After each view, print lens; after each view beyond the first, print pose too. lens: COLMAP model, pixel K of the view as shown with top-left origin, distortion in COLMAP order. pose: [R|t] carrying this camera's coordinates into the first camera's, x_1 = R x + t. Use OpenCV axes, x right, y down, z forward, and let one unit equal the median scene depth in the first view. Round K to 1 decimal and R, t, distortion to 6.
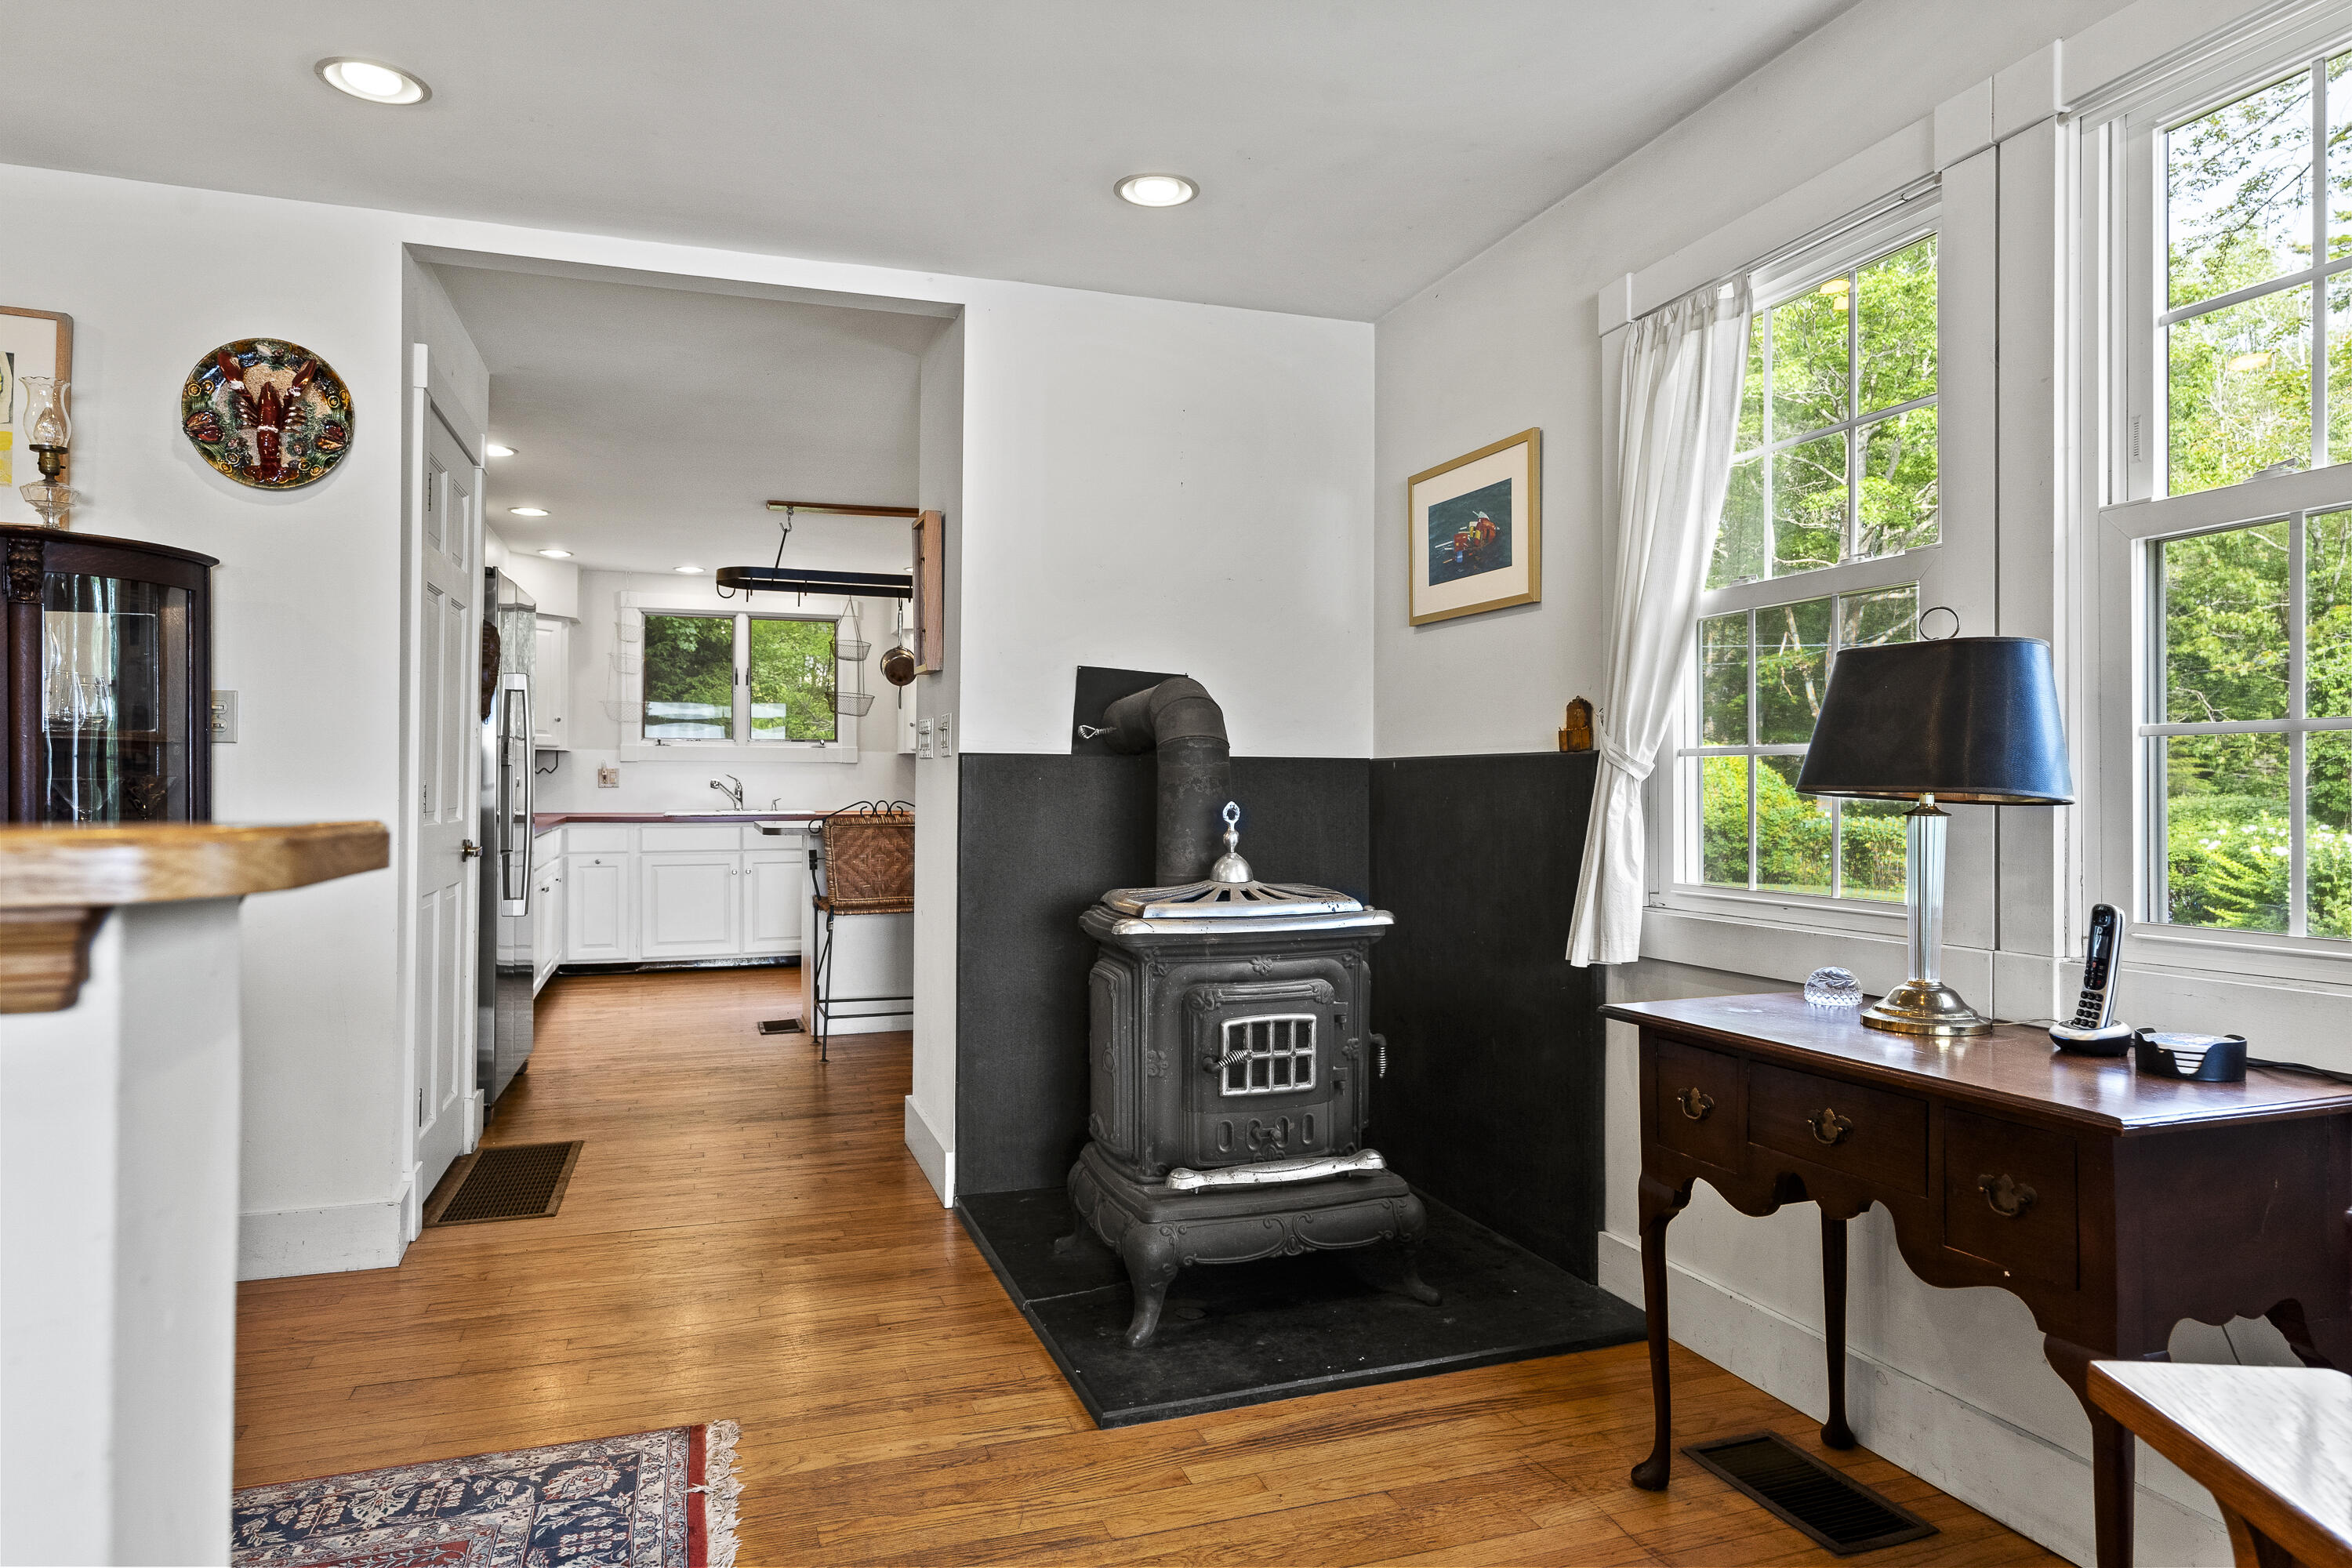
lens RADIAL K [[1406.2, 0, 1180.8], [0, 1406.2, 791.4], [0, 0, 1]] dist [0.002019, -0.000170]
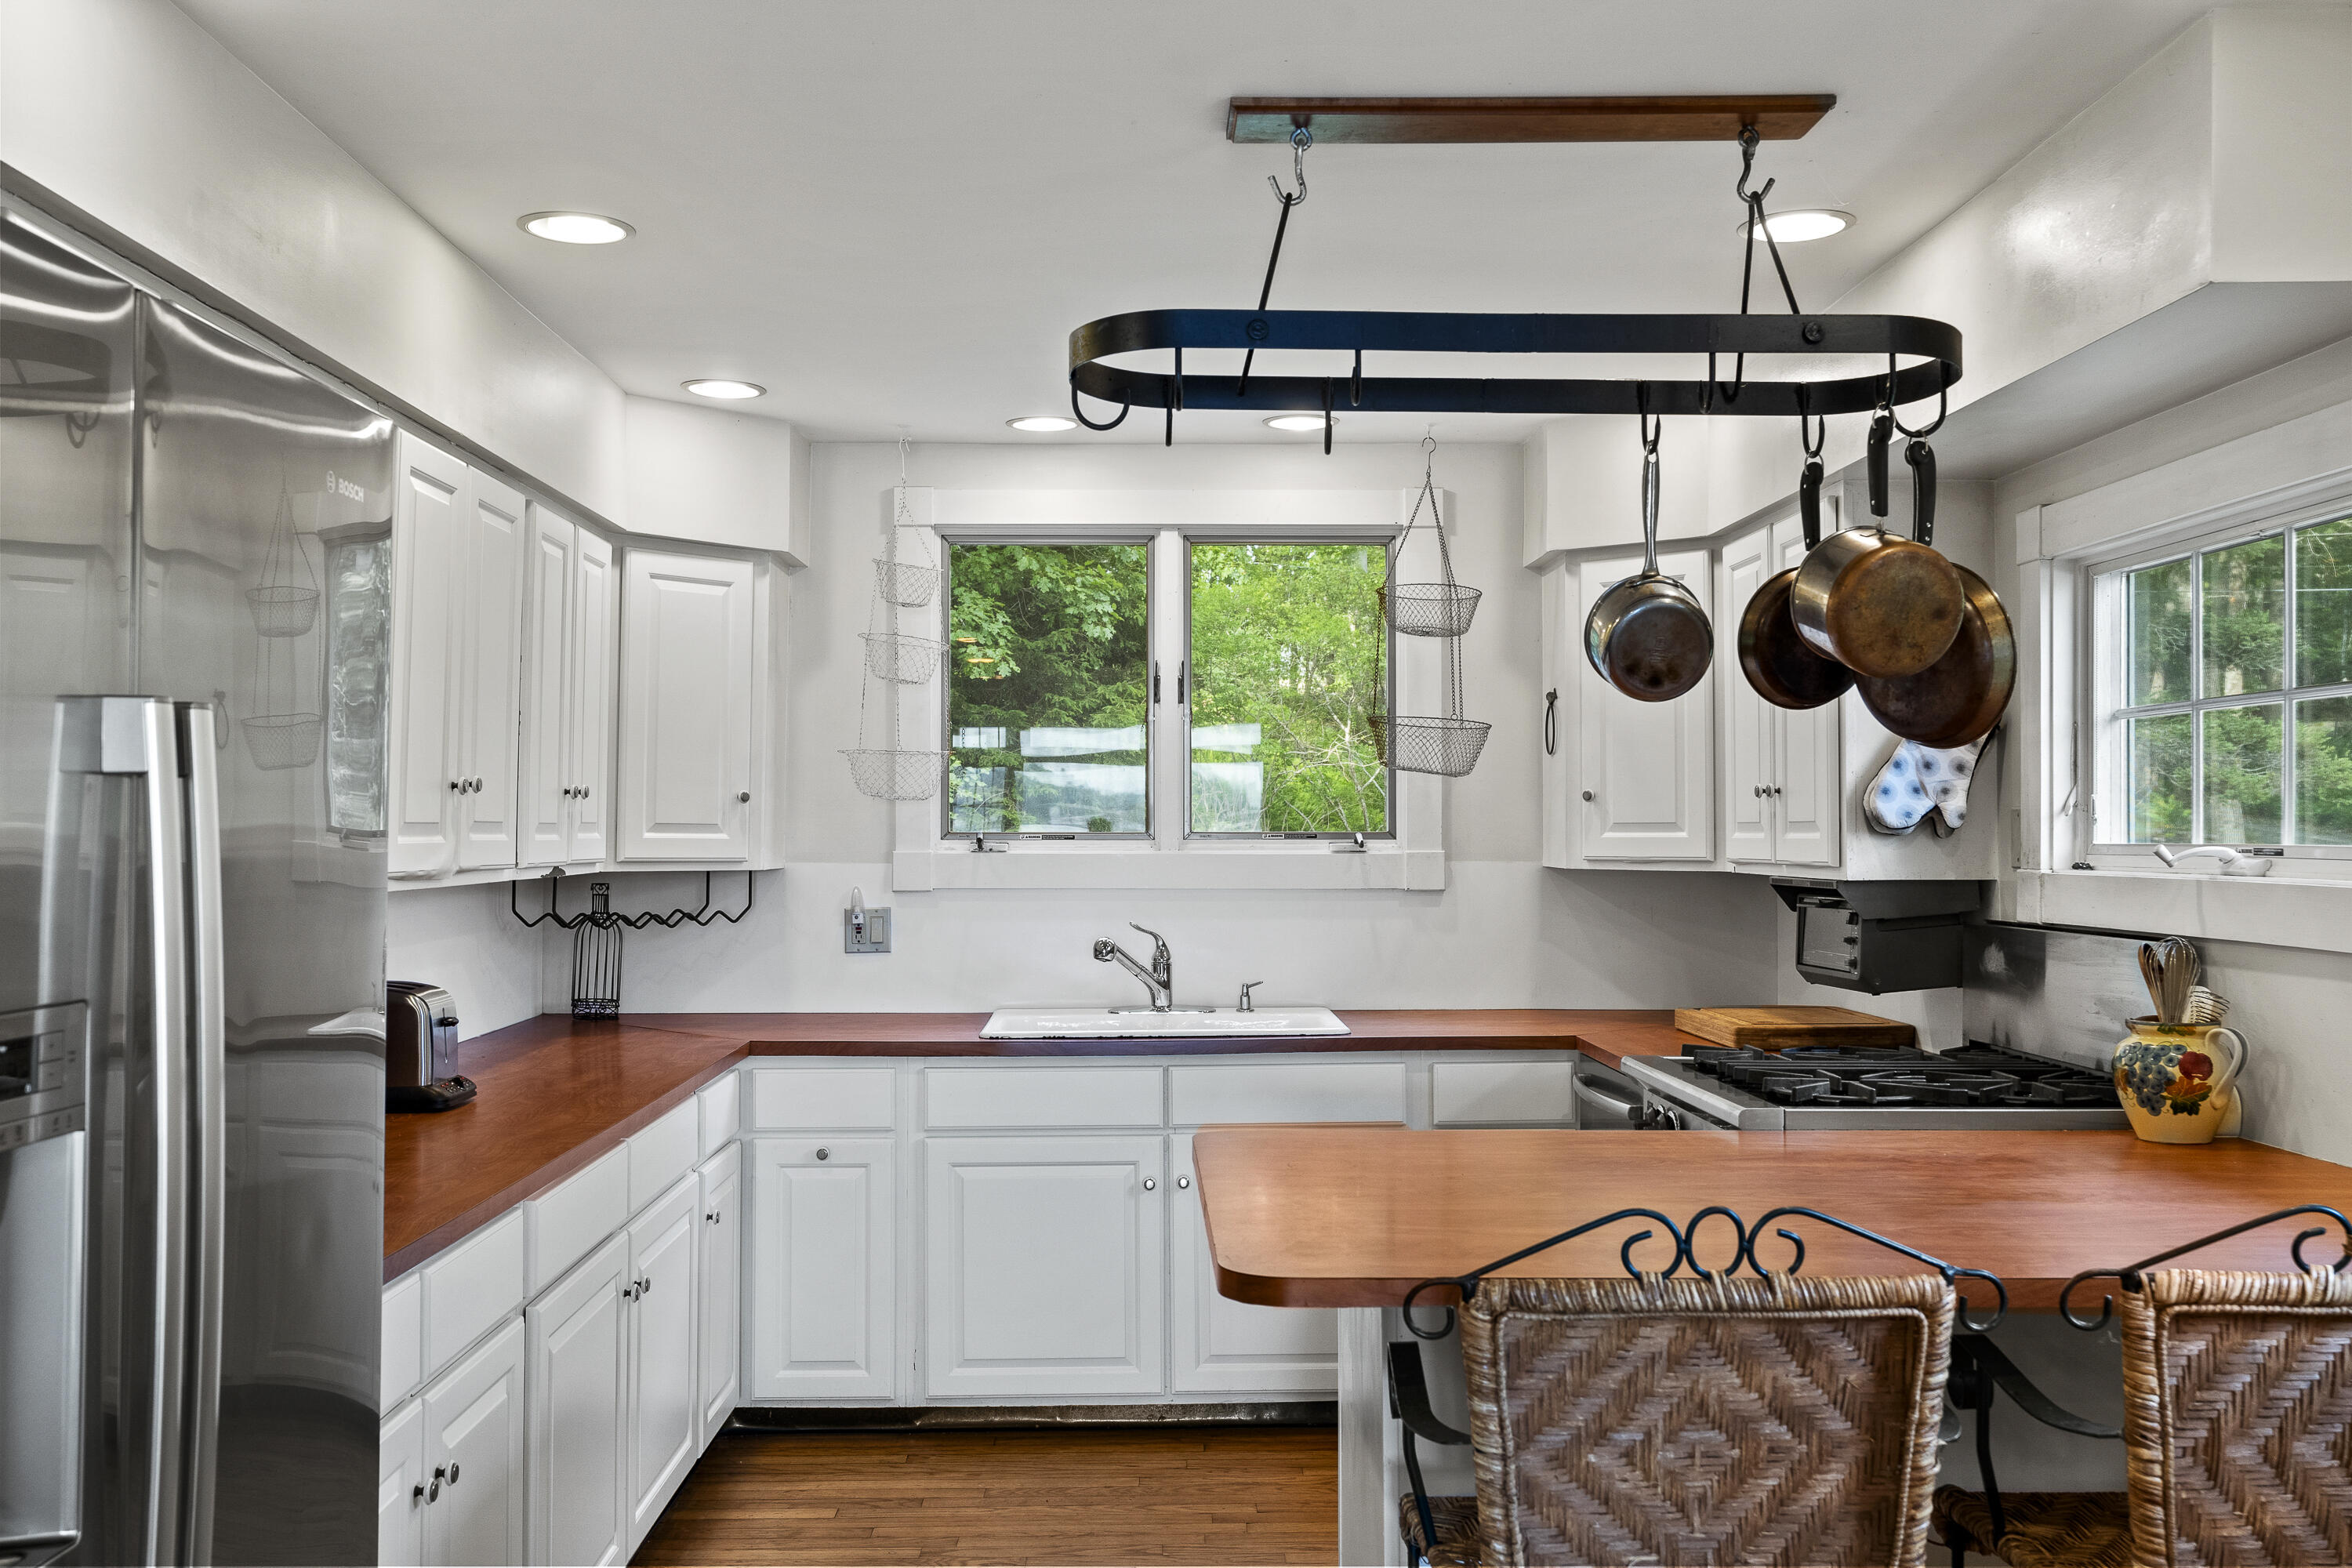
lens RADIAL K [[2122.1, 0, 1174.3], [0, 2122.1, 787.6], [0, 0, 1]] dist [-0.000510, -0.000126]
pose [[0.952284, -0.011414, -0.304998, -0.125775], [0.003245, 0.999623, -0.027278, -0.034852], [0.305195, 0.024986, 0.951962, 0.424515]]
